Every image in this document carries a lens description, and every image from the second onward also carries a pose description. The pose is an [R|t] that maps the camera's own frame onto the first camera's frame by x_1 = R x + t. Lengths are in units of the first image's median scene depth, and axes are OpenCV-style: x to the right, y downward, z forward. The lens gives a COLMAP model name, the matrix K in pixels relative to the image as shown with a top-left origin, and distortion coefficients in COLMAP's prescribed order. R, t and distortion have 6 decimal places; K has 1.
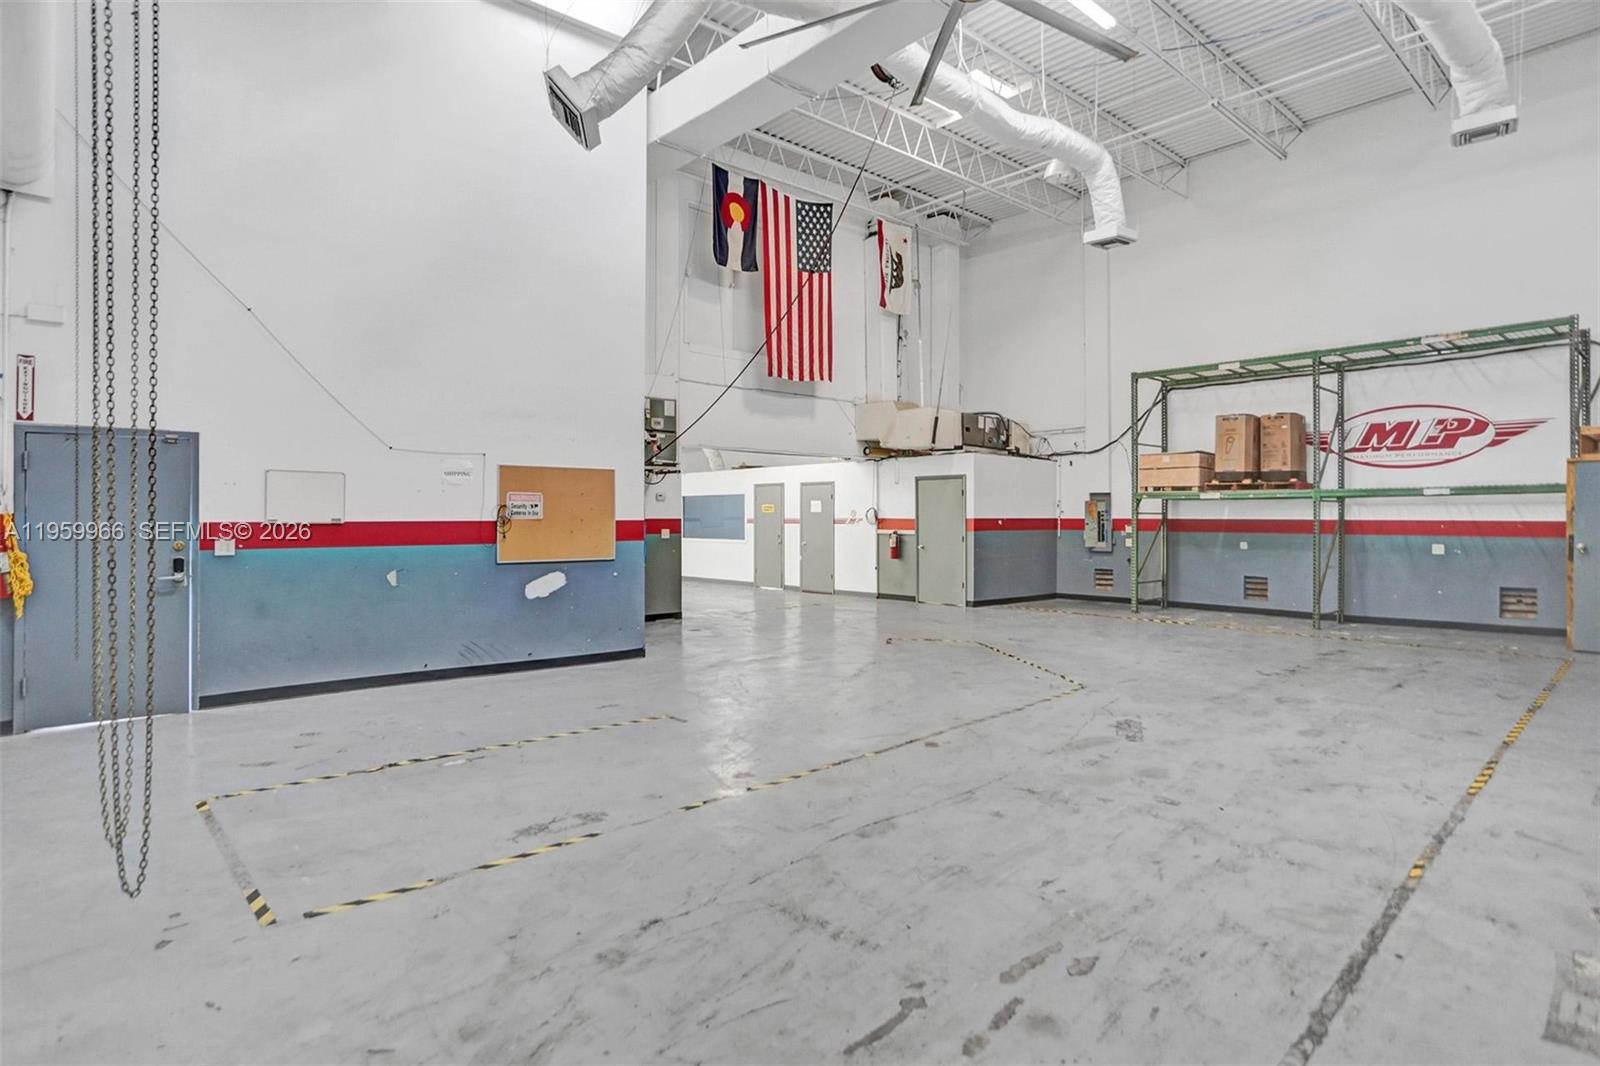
lens RADIAL K [[844.1, 0, 798.8], [0, 844.1, 524.9], [0, 0, 1]] dist [-0.001898, 0.000897]
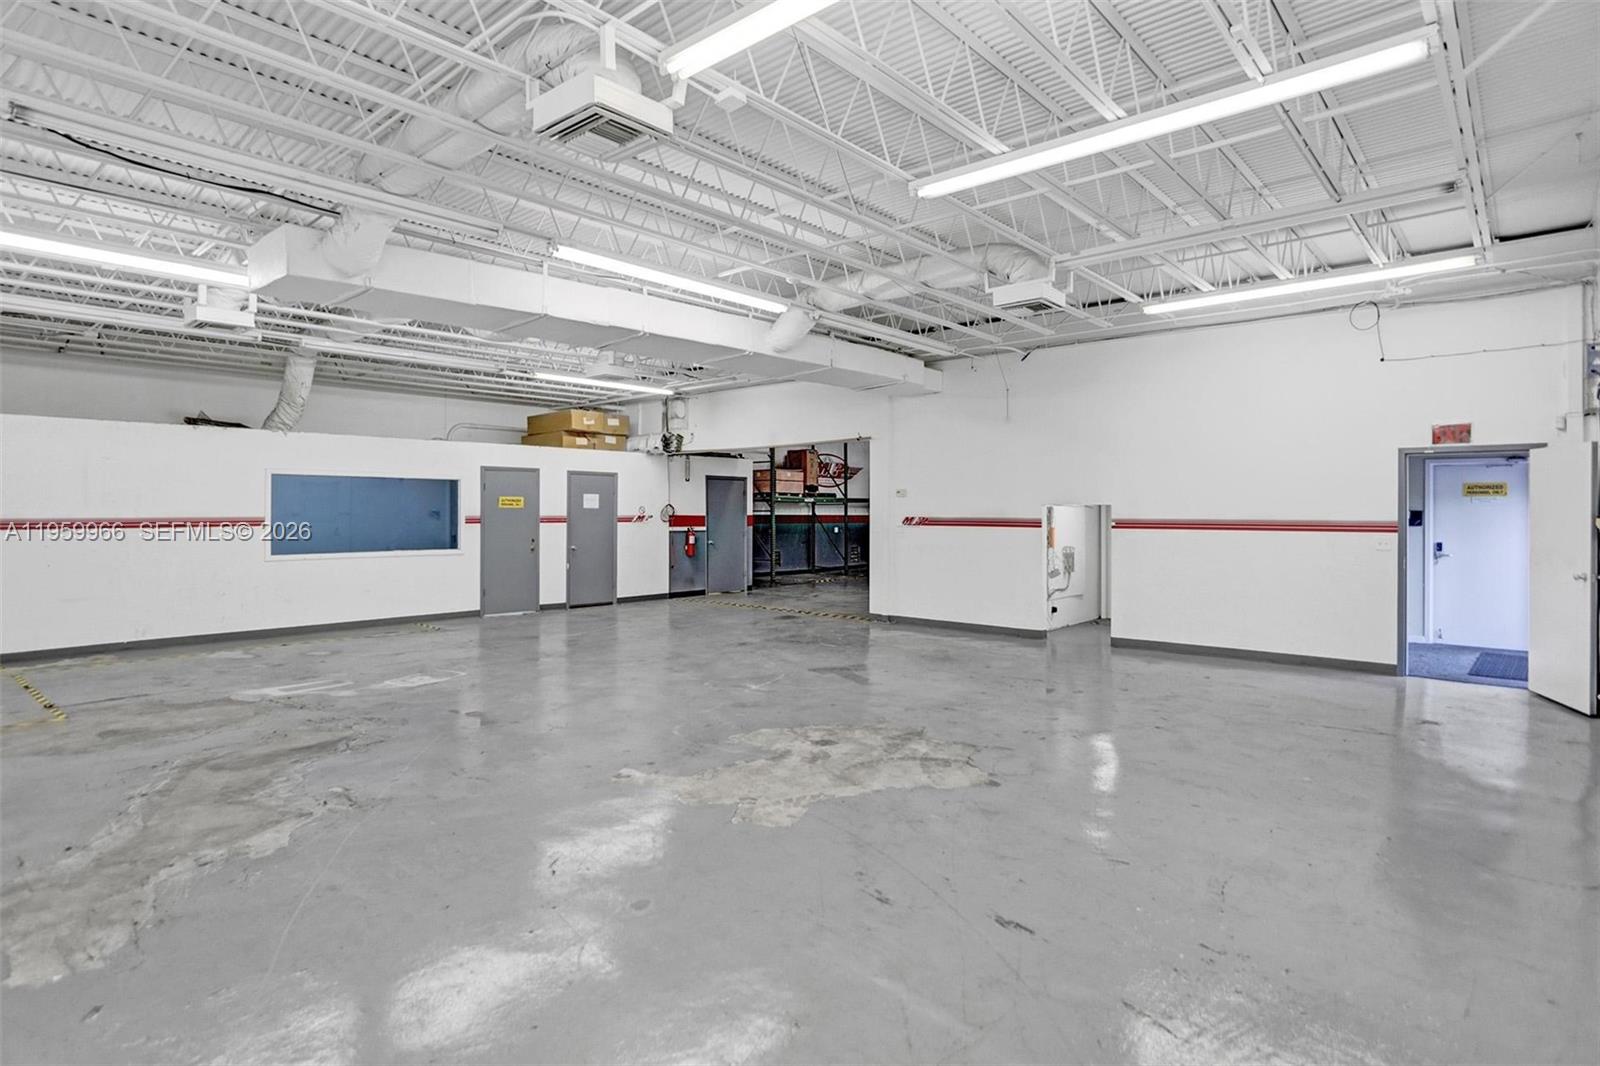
lens RADIAL K [[844.1, 0, 799.3], [0, 844.1, 522.3], [0, 0, 1]] dist [-0.001898, 0.000897]
pose [[-0.107641, -0.010703, 0.994132, -0.822017], [0.007996, 0.999900, 0.011631, -0.009458], [-0.994158, 0.009201, -0.107544, 0.887436]]
